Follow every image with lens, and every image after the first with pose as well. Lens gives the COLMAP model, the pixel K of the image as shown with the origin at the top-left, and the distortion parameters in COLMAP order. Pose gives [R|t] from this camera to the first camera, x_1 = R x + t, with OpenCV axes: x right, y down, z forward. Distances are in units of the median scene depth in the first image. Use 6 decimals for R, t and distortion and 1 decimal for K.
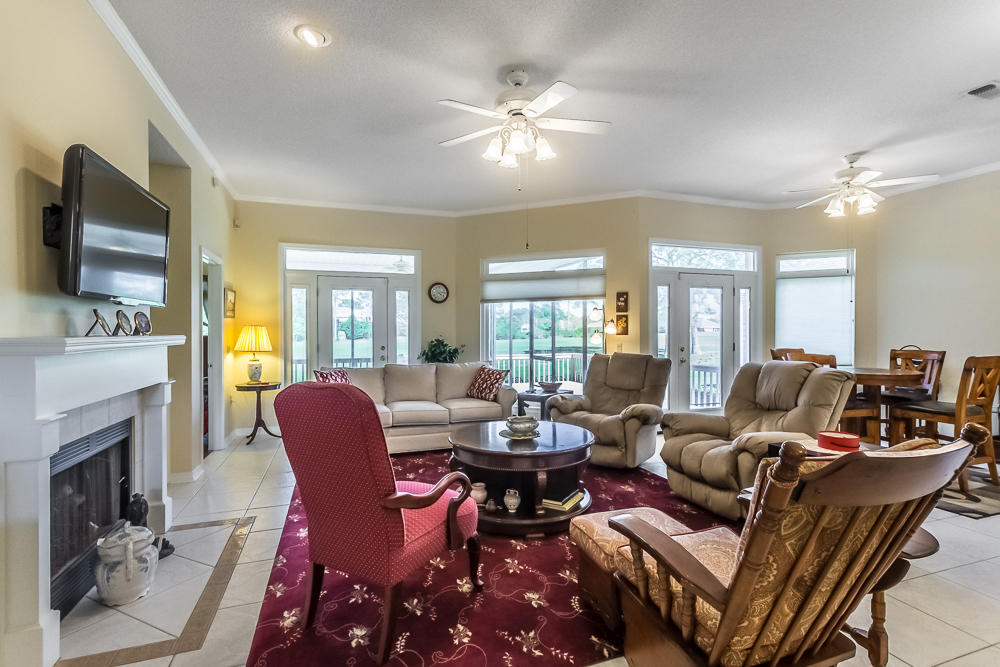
lens RADIAL K [[474.4, 0, 498.4], [0, 474.4, 333.9], [0, 0, 1]] dist [0.002988, 0.001088]
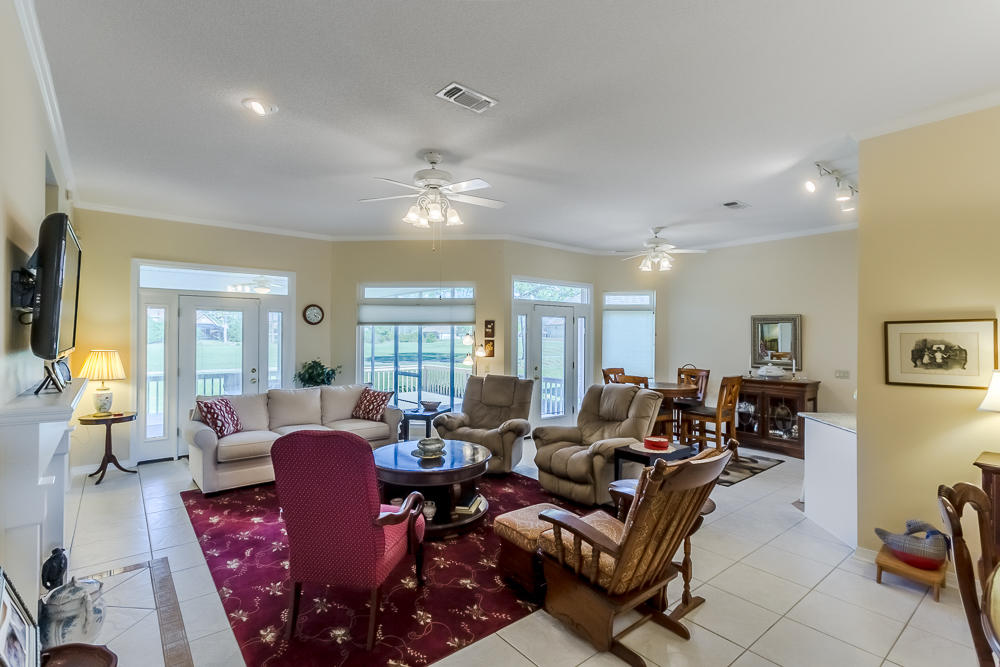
lens RADIAL K [[474.4, 0, 498.7], [0, 474.4, 334.7], [0, 0, 1]] dist [0.002988, 0.001088]
pose [[0.940381, 0.008443, 0.340017, -0.175976], [-0.006295, 0.999953, -0.007419, -0.069370], [-0.340063, 0.004837, 0.940390, -0.155073]]
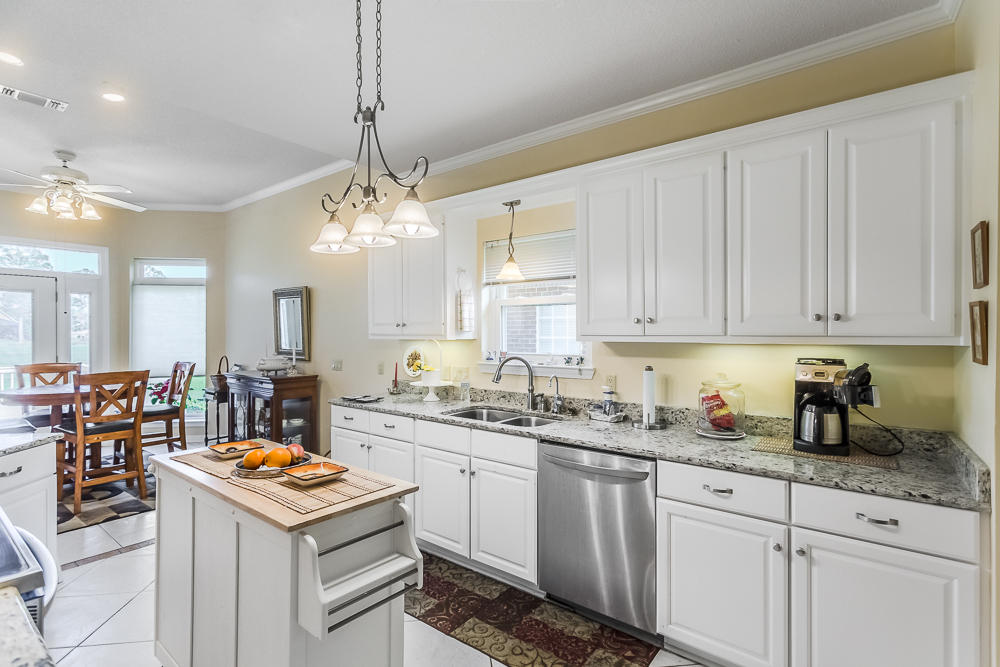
lens RADIAL K [[474.4, 0, 499.5], [0, 474.4, 332.6], [0, 0, 1]] dist [0.002988, 0.001088]
pose [[0.845594, -0.000505, 0.533826, 1.169038], [0.003666, 0.999981, -0.004861, -0.028509], [-0.533813, 0.006068, 0.845581, -0.264586]]
